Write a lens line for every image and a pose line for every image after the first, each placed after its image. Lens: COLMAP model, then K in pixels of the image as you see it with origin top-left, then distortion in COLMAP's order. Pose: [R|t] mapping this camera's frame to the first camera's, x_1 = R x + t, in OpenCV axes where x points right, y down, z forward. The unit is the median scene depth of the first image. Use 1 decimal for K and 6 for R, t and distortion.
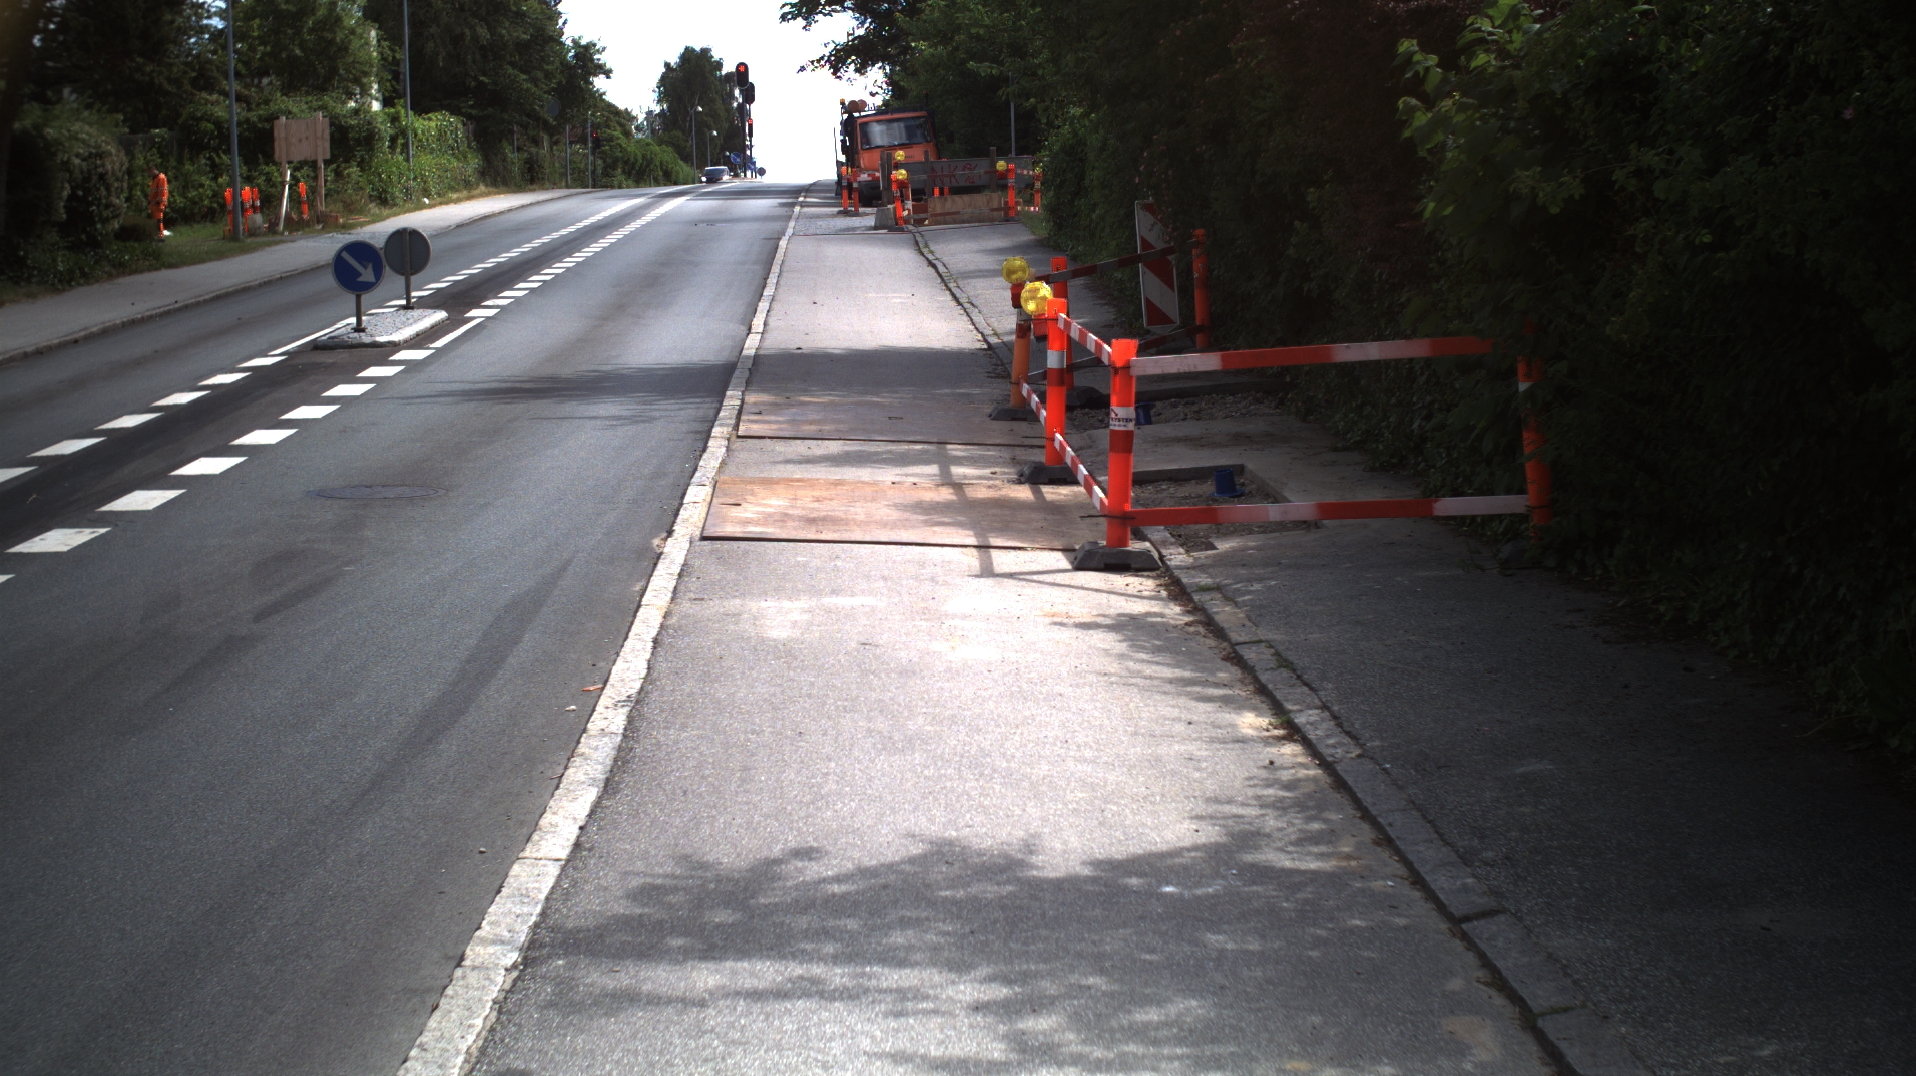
lens RADIAL K [[3438.2, 0, 958.0], [0, 3438.2, 538.0], [0, 0, 1]] dist [-0.265296, 0.252238]
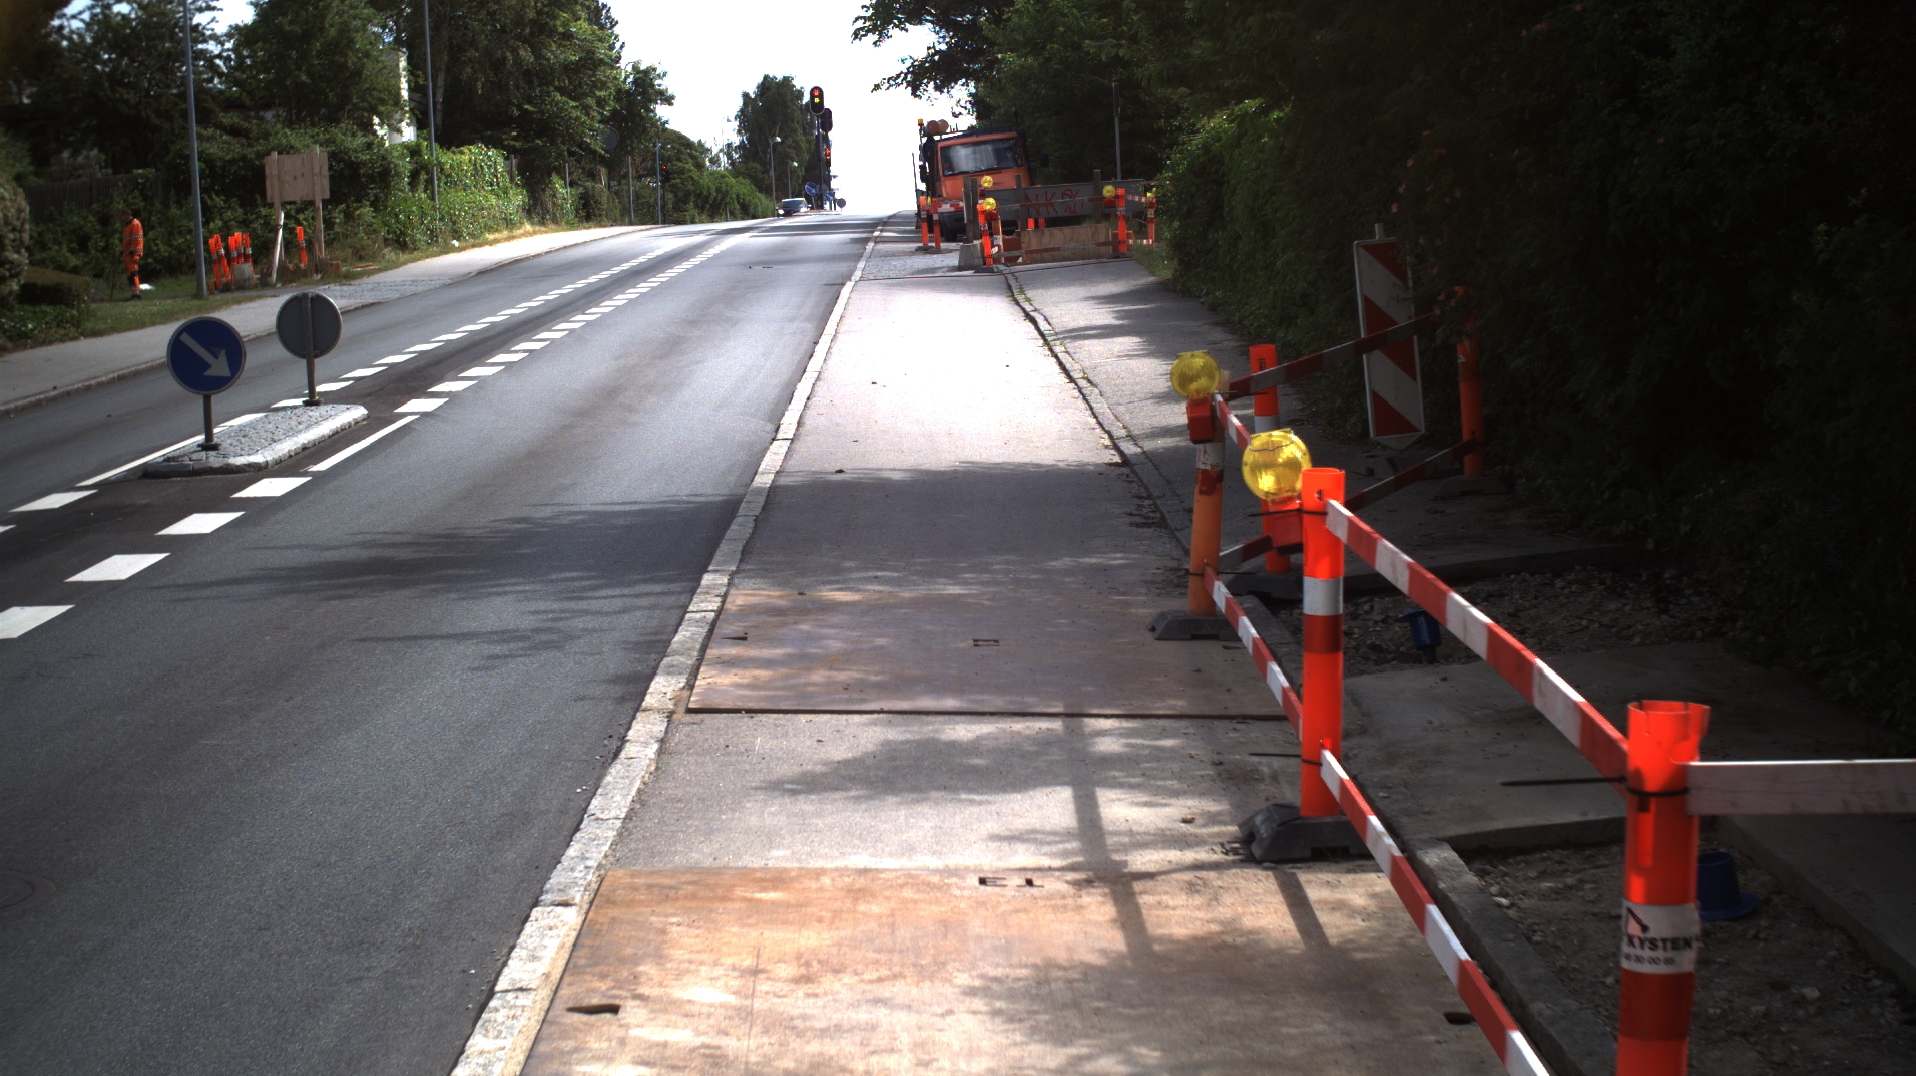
lens RADIAL K [[3438.2, 0, 958.0], [0, 3438.2, 538.0], [0, 0, 1]] dist [-0.265296, 0.252238]
pose [[0.999470, -0.017590, -0.027376, -0.002579], [0.017368, 0.999814, -0.008361, -0.017288], [0.027518, 0.007881, 0.999590, 0.159810]]
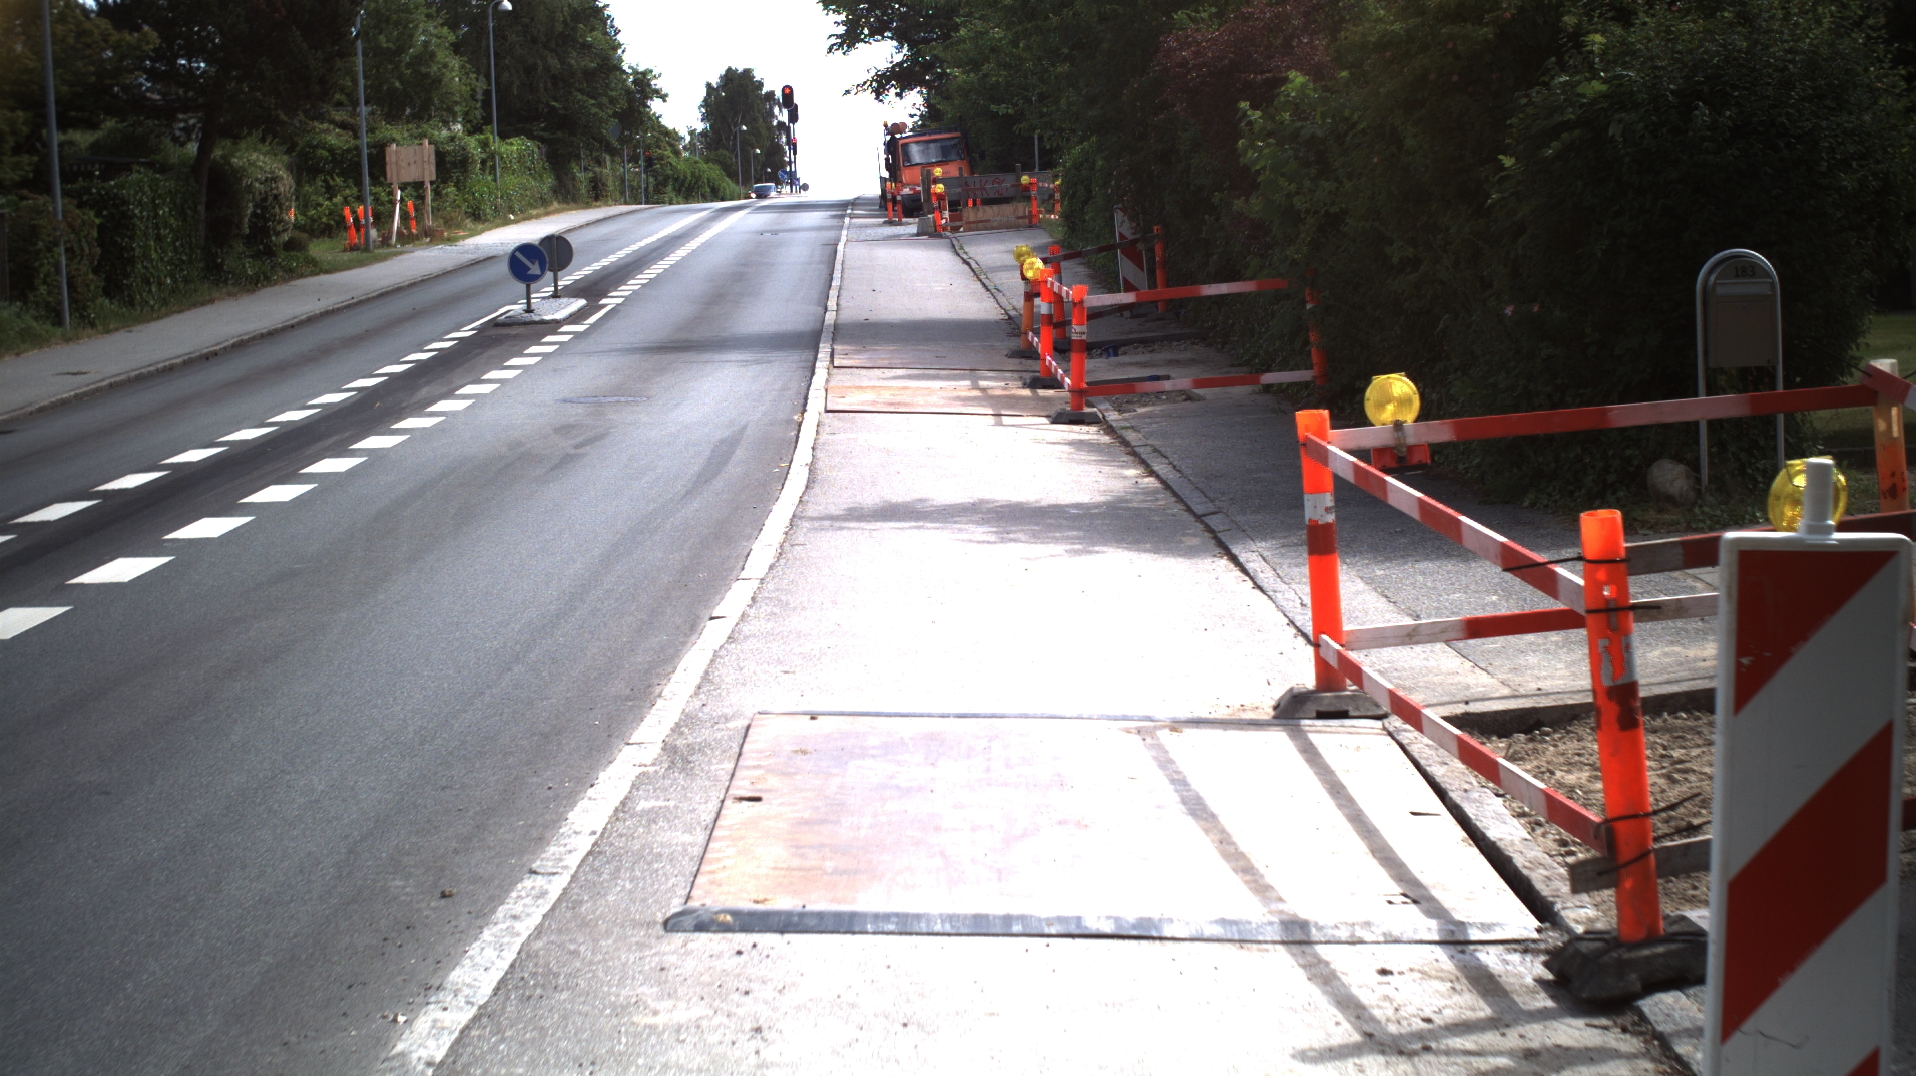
lens RADIAL K [[3438.2, 0, 958.0], [0, 3438.2, 538.0], [0, 0, 1]] dist [-0.265296, 0.252238]
pose [[0.999873, -0.011199, -0.011380, 0.001661], [0.011155, 0.999930, -0.003955, 0.016907], [0.011424, 0.003828, 0.999927, -0.159495]]
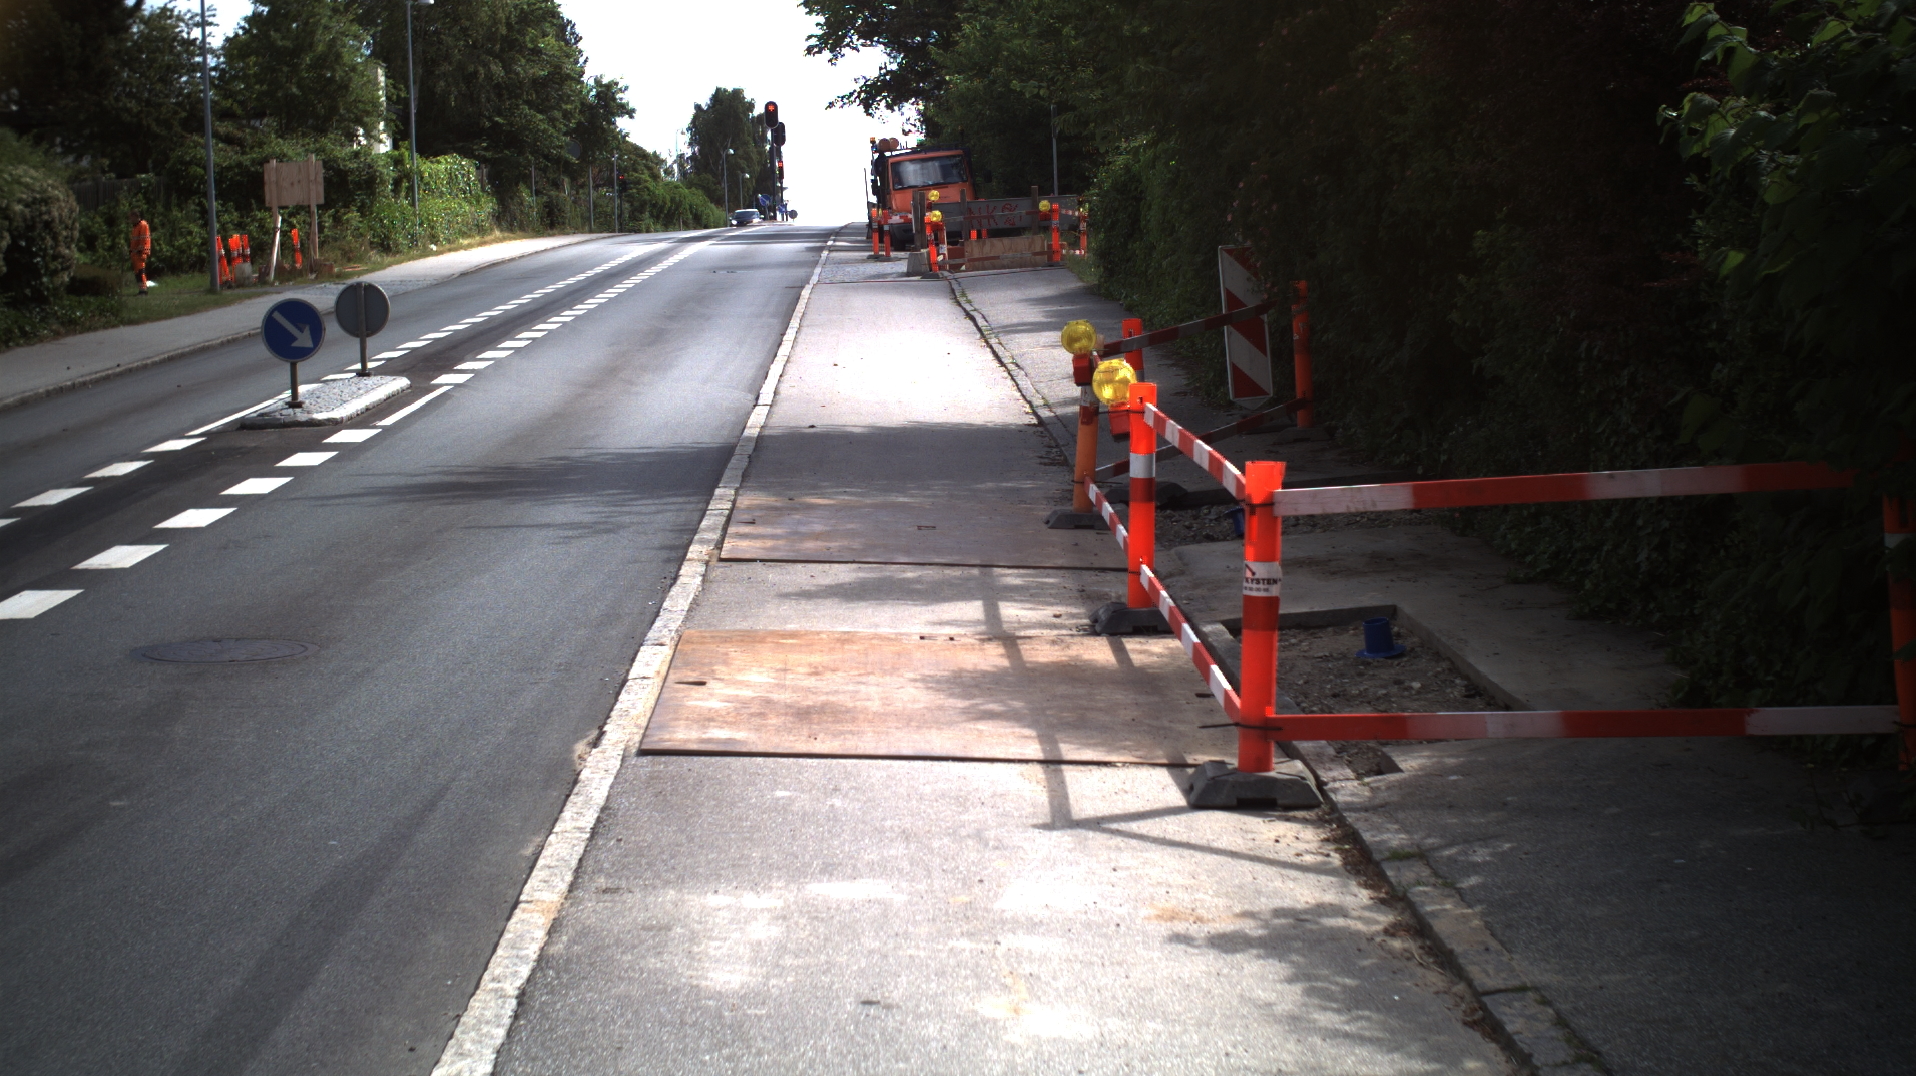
lens RADIAL K [[3438.2, 0, 958.0], [0, 3438.2, 538.0], [0, 0, 1]] dist [-0.265296, 0.252238]
pose [[0.999916, -0.006735, -0.011076, -0.000868], [0.006601, 0.999905, -0.012060, -0.008413], [0.011156, 0.011985, 0.999866, 0.079559]]
